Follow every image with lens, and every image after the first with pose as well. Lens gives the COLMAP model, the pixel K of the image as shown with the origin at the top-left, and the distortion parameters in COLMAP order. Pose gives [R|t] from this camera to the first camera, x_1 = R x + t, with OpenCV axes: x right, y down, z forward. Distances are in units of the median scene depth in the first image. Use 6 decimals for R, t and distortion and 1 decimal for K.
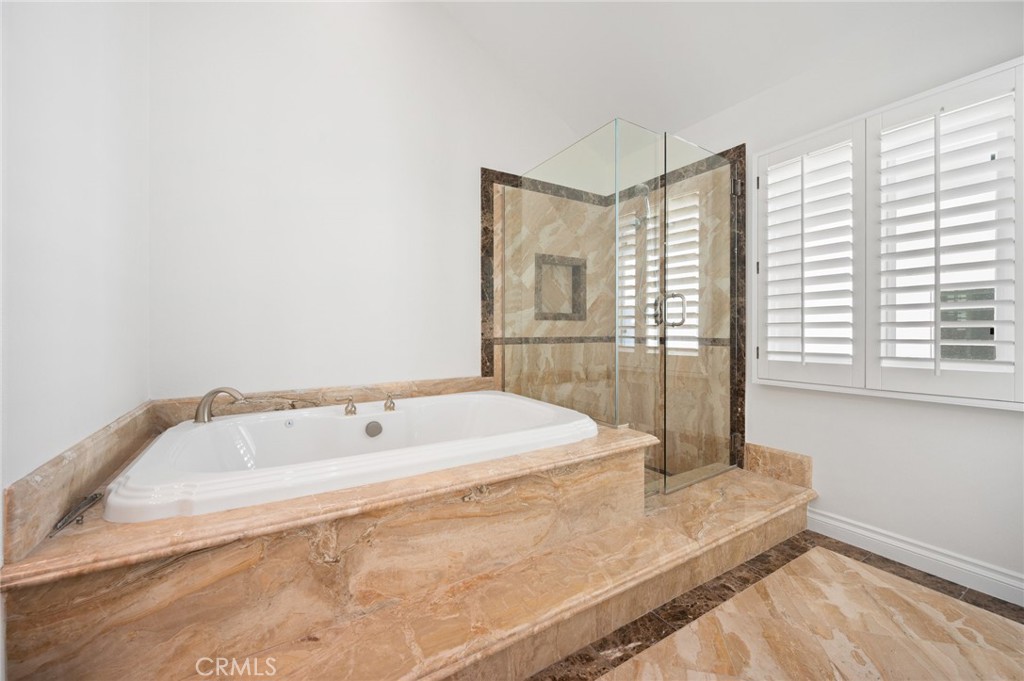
lens RADIAL K [[405.1, 0, 512.2], [0, 405.1, 329.9], [0, 0, 1]] dist [-0.000413, -0.000496]
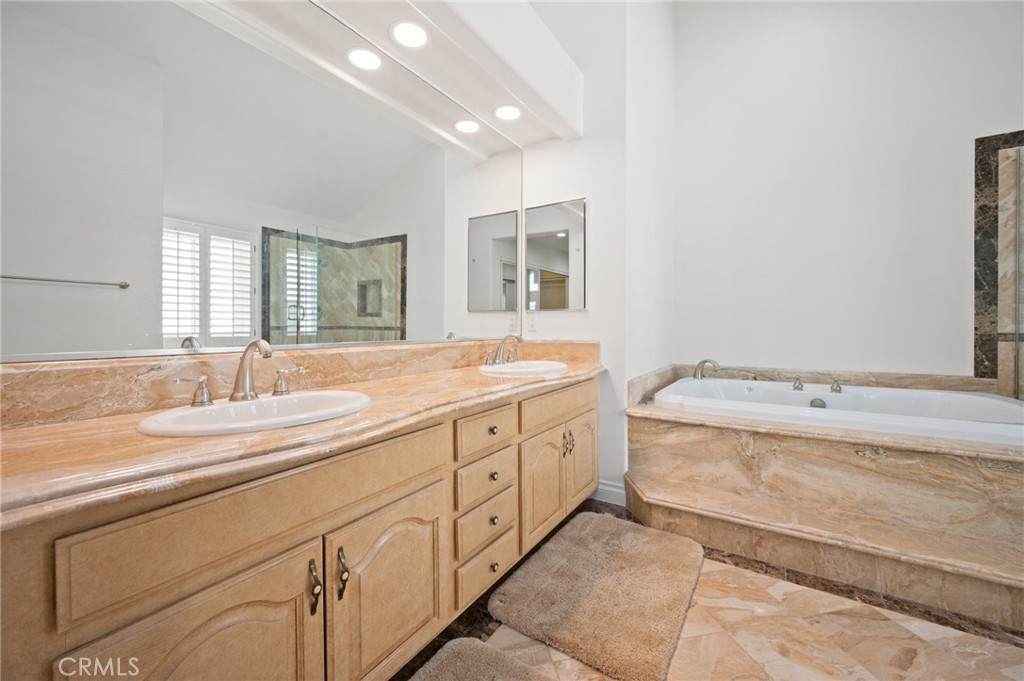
lens RADIAL K [[405.1, 0, 512.8], [0, 405.1, 331.4], [0, 0, 1]] dist [-0.000413, -0.000496]
pose [[0.423504, 0.011560, -0.905820, 0.383364], [0.002394, 0.999901, 0.013880, 0.002424], [0.905891, -0.008047, 0.423435, -0.365954]]
